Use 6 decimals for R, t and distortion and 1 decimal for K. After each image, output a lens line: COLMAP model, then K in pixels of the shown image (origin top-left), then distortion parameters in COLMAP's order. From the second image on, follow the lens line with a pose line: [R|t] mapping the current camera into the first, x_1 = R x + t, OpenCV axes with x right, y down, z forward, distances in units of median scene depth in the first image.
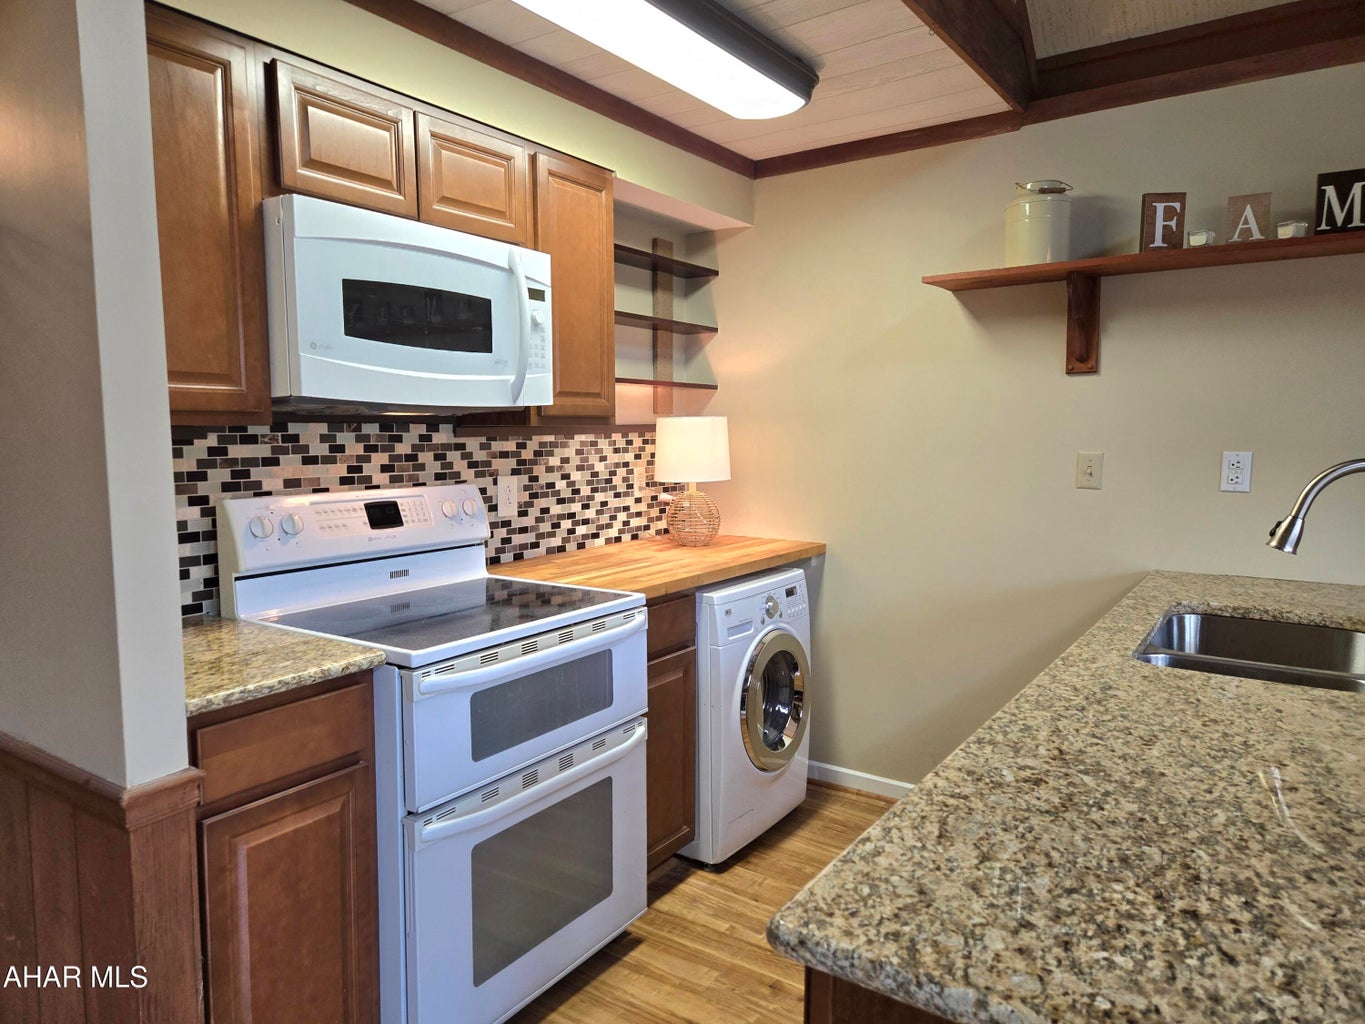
lens RADIAL K [[906.3, 0, 669.0], [0, 906.3, 518.2], [0, 0, 1]] dist [0.076490, -0.059547]
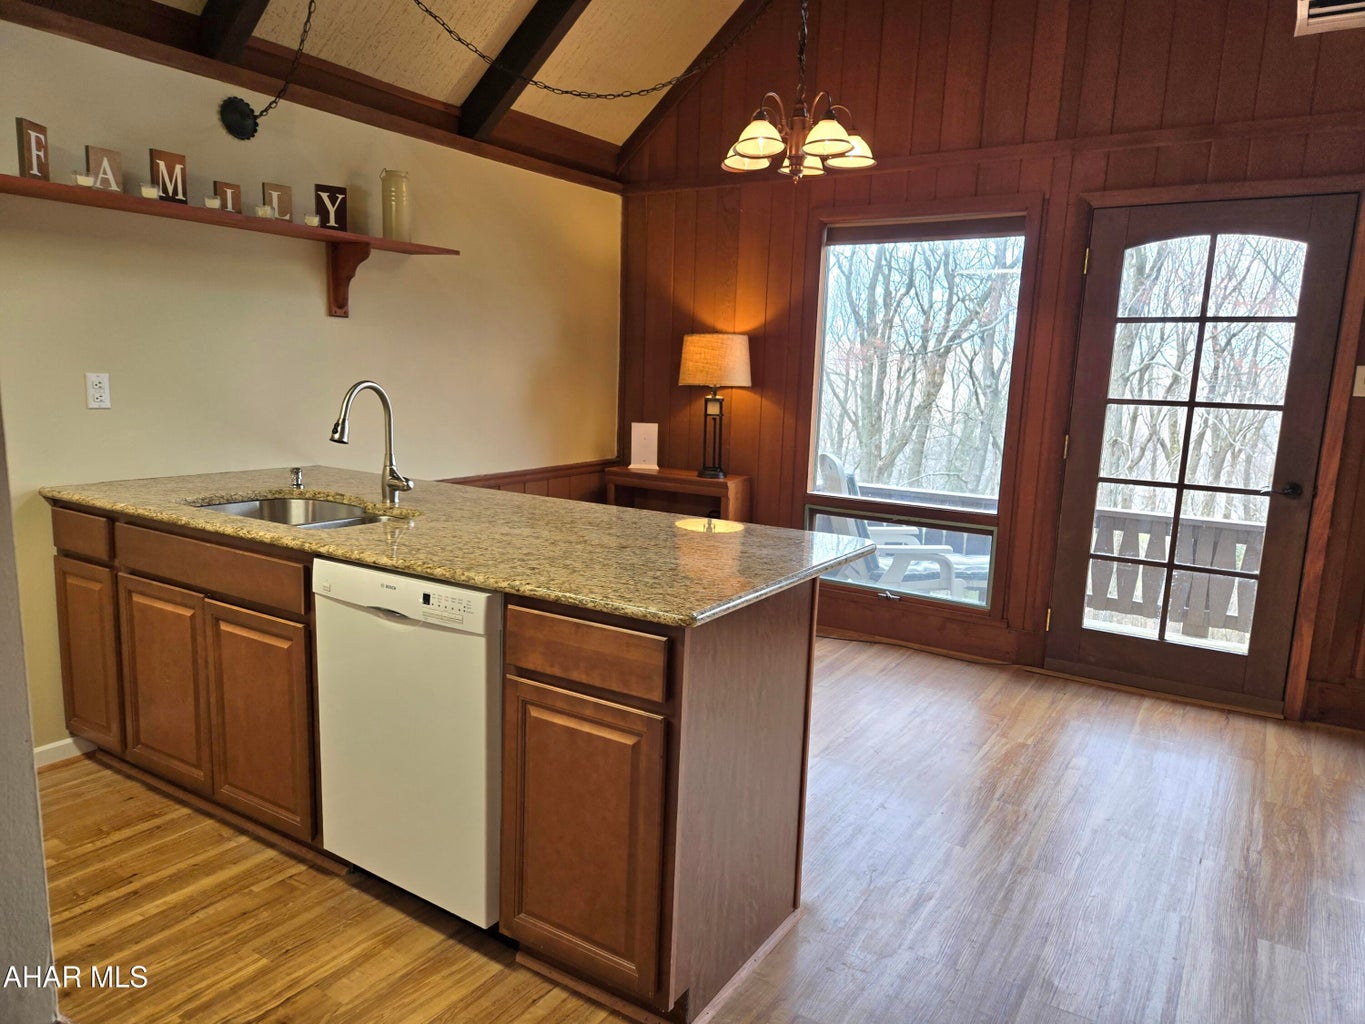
lens RADIAL K [[906.3, 0, 678.1], [0, 906.3, 526.2], [0, 0, 1]] dist [0.076490, -0.059547]
pose [[-0.044157, -0.171945, 0.984116, -0.684310], [0.071502, 0.982007, 0.174784, -0.041832], [-0.996463, 0.078084, -0.031068, 0.396772]]
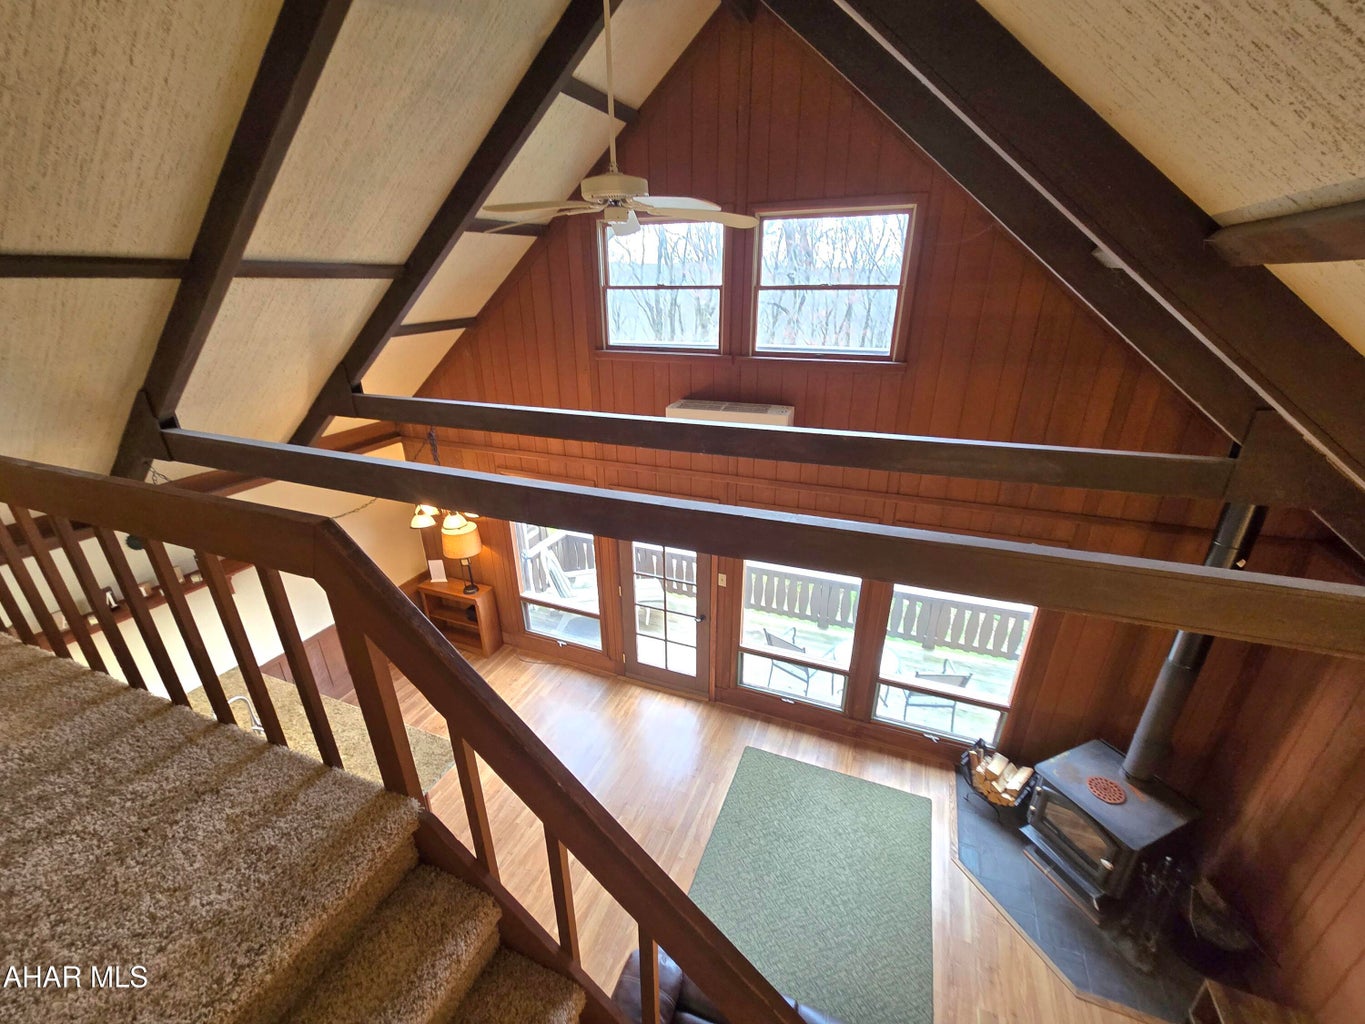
lens RADIAL K [[558.3, 0, 683.9], [0, 558.3, 523.3], [0, 0, 1]] dist [-0.001639, 0.001444]
pose [[-0.226360, -0.381360, 0.896285, -1.008778], [0.105244, 0.905206, 0.411735, -1.058364], [-0.968341, 0.187529, -0.164766, -0.371587]]
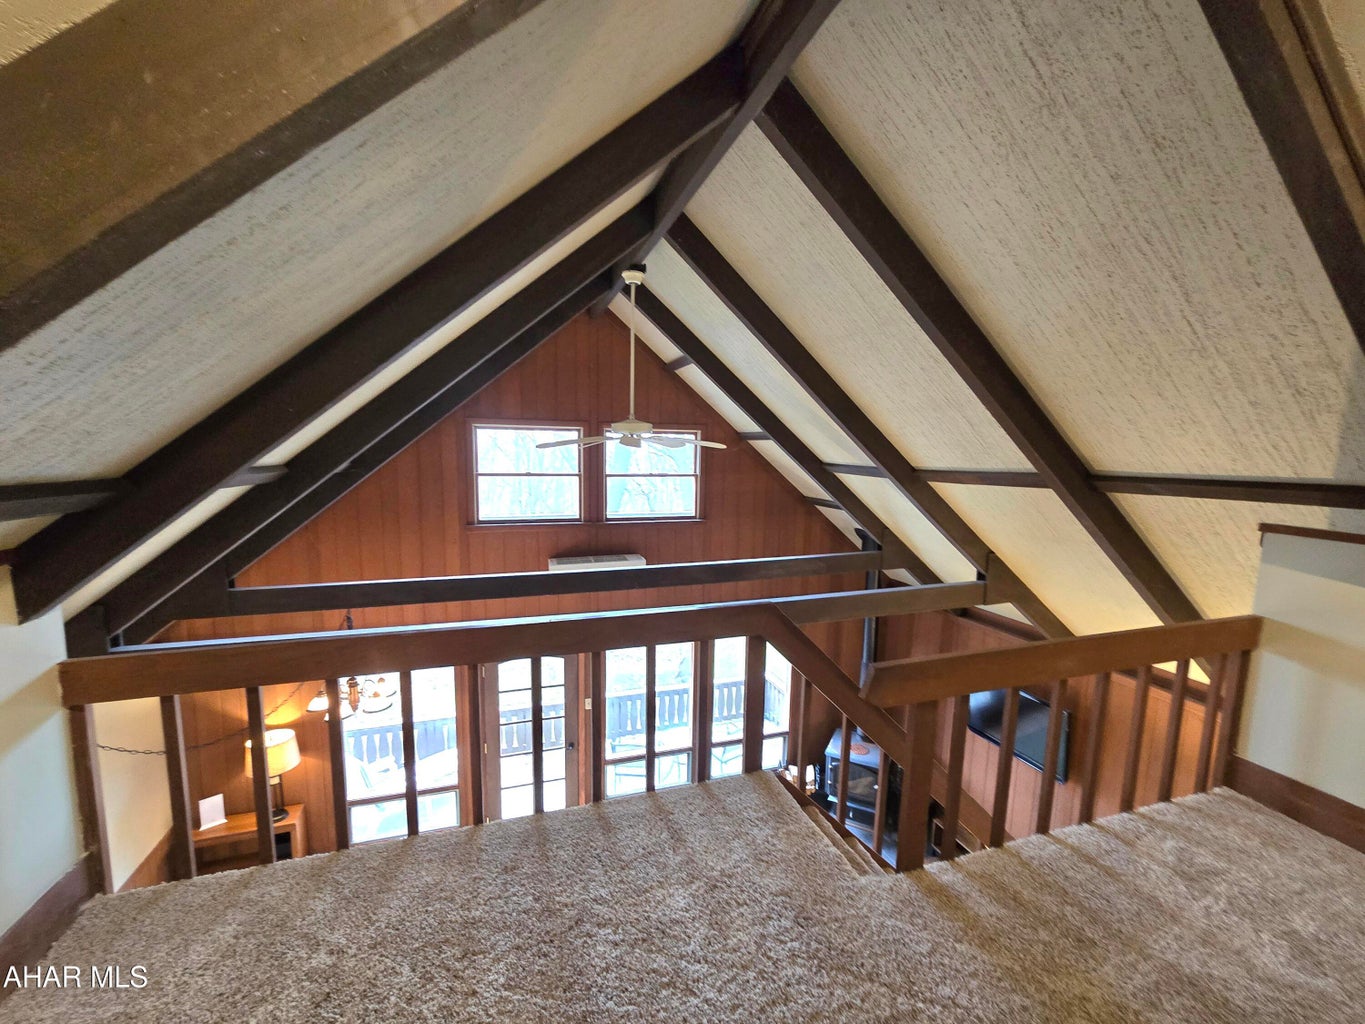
lens RADIAL K [[558.3, 0, 680.0], [0, 558.3, 523.7], [0, 0, 1]] dist [-0.001639, 0.001444]
pose [[-0.804014, -0.086243, 0.588323, -0.951657], [0.047222, 0.977039, 0.207760, -1.276055], [-0.592732, 0.194824, -0.781481, 0.786510]]
